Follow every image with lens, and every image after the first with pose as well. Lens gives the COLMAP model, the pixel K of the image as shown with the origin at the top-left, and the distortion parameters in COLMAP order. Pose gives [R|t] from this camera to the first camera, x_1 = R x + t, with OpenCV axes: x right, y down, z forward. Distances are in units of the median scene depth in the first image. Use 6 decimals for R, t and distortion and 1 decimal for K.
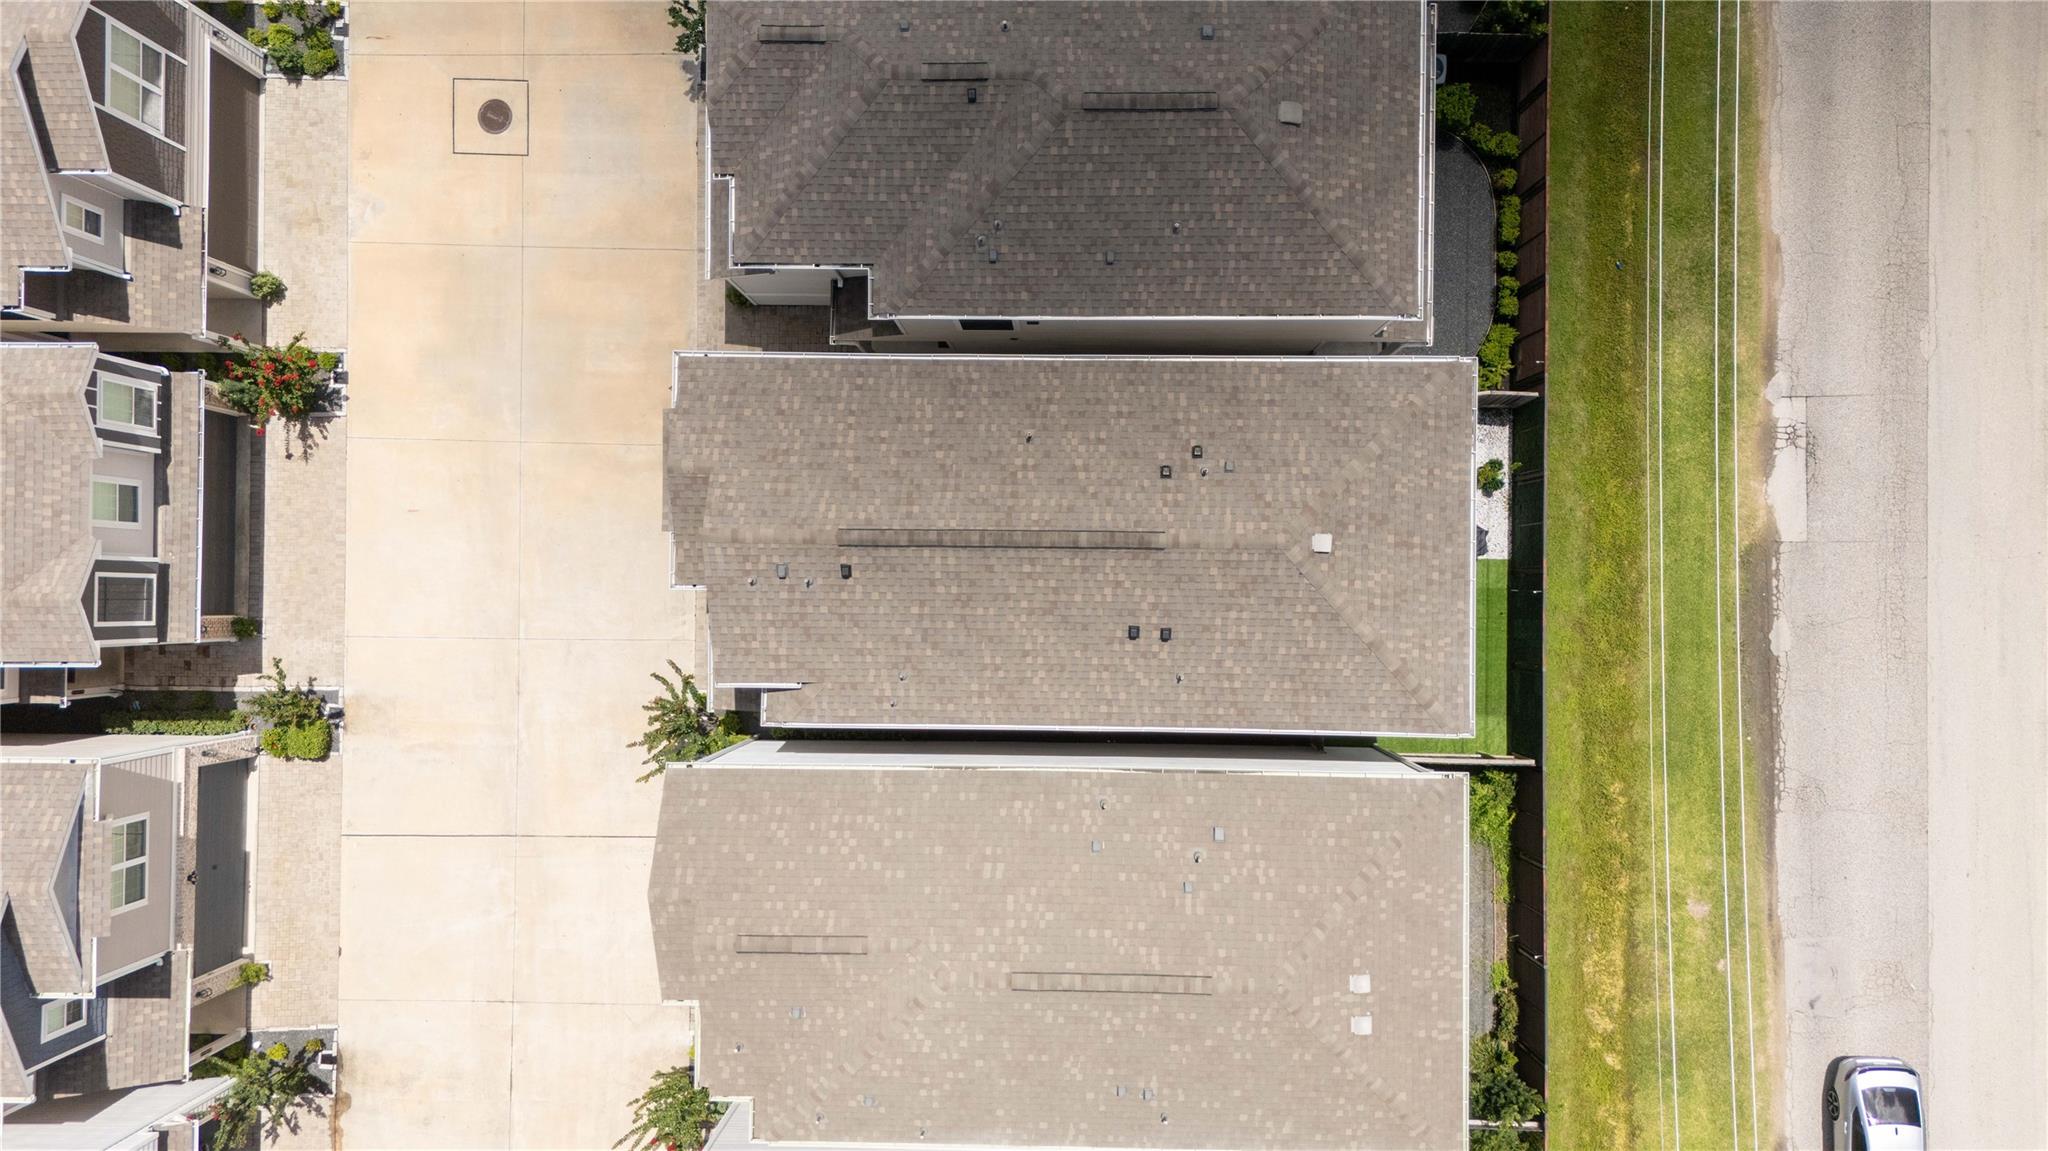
lens RADIAL K [[1520.8, 0, 1023.8], [0, 1520.8, 574.3], [0, 0, 1]] dist [0.063673, -0.052309]
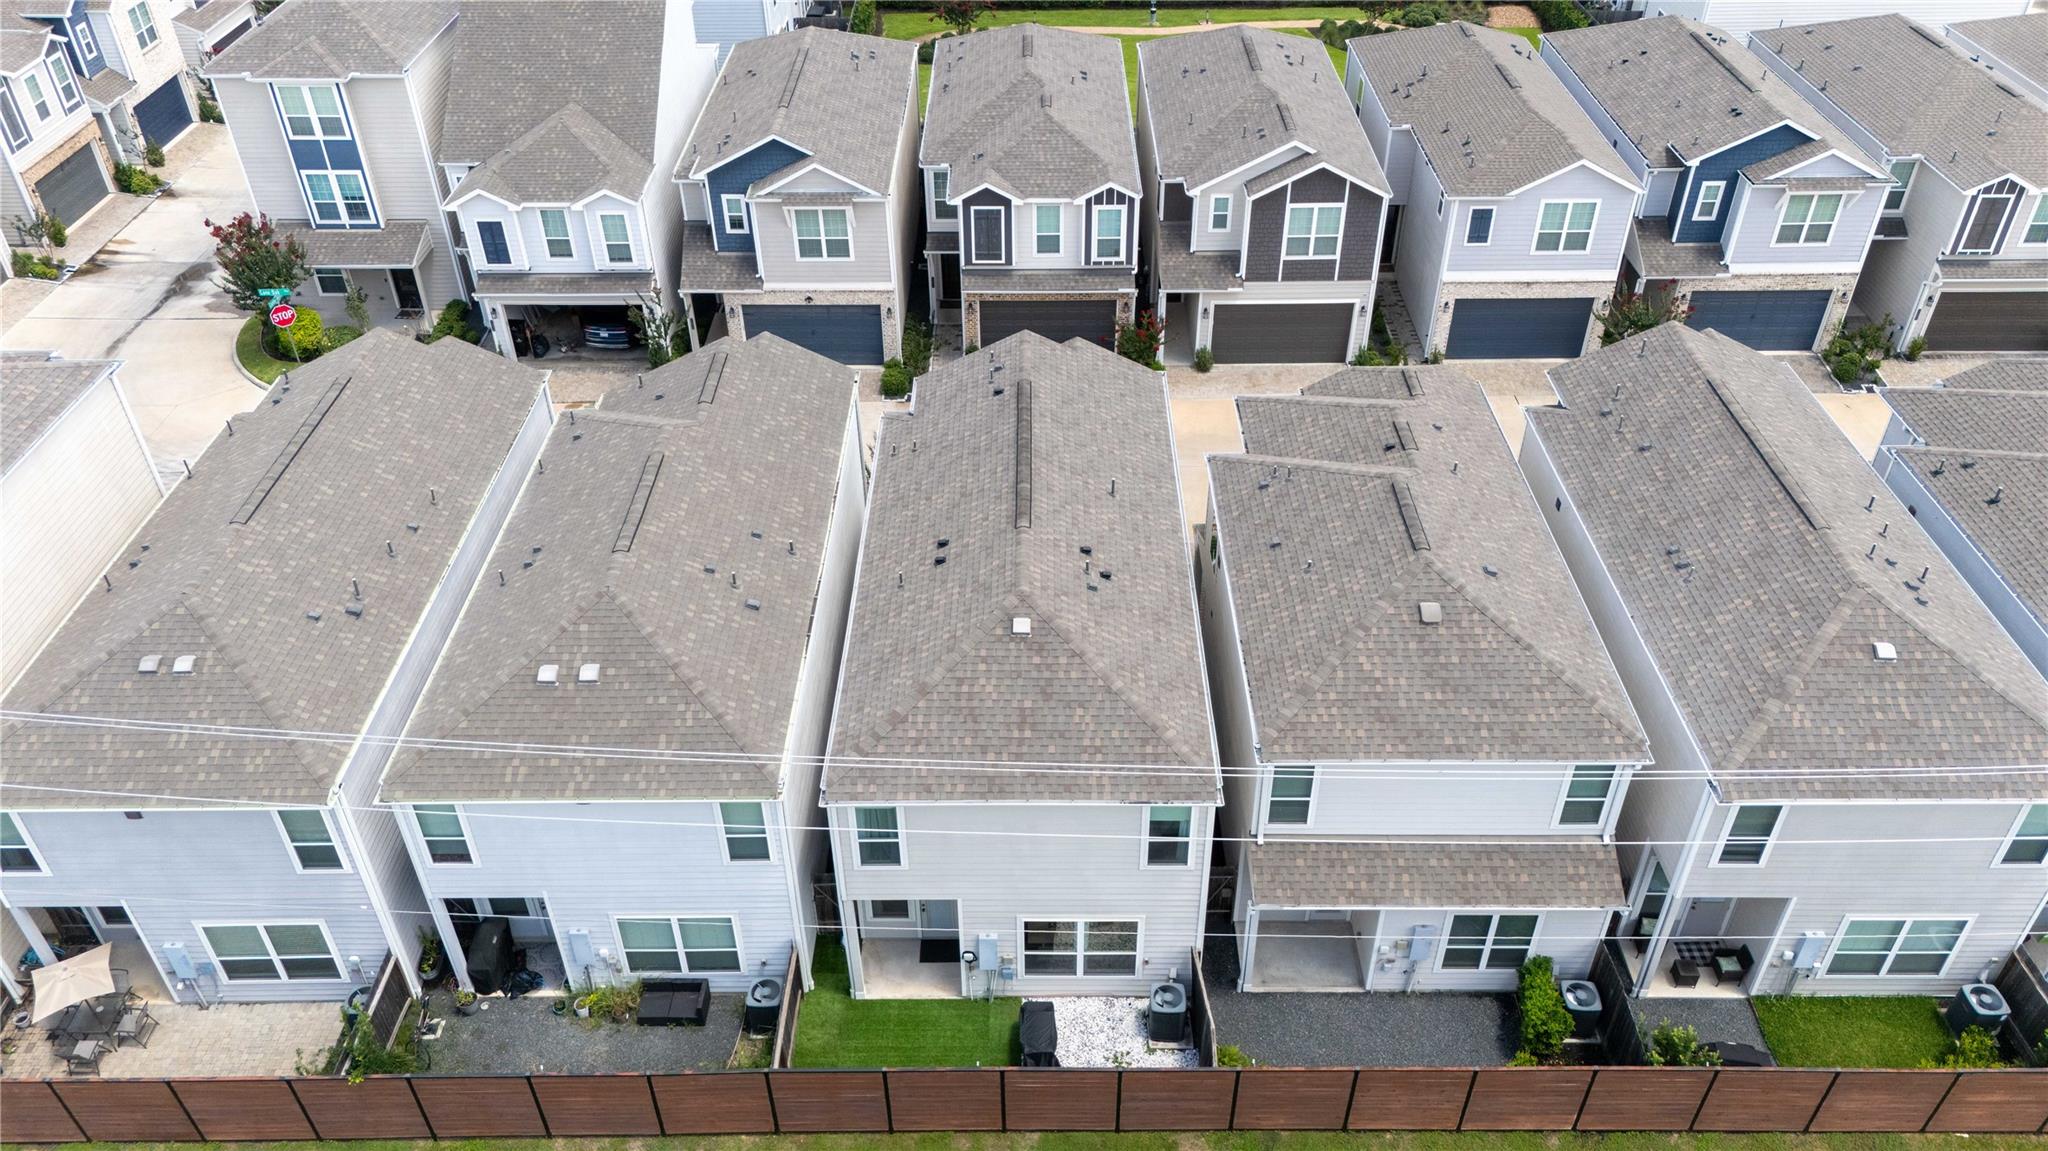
lens RADIAL K [[1520.8, 0, 1025.5], [0, 1520.8, 578.7], [0, 0, 1]] dist [0.063673, -0.052309]
pose [[0.005039, 0.616978, -0.786964, 0.981851], [-0.999843, 0.016469, 0.006510, -0.030039], [0.016977, 0.786808, 0.616964, 0.328595]]
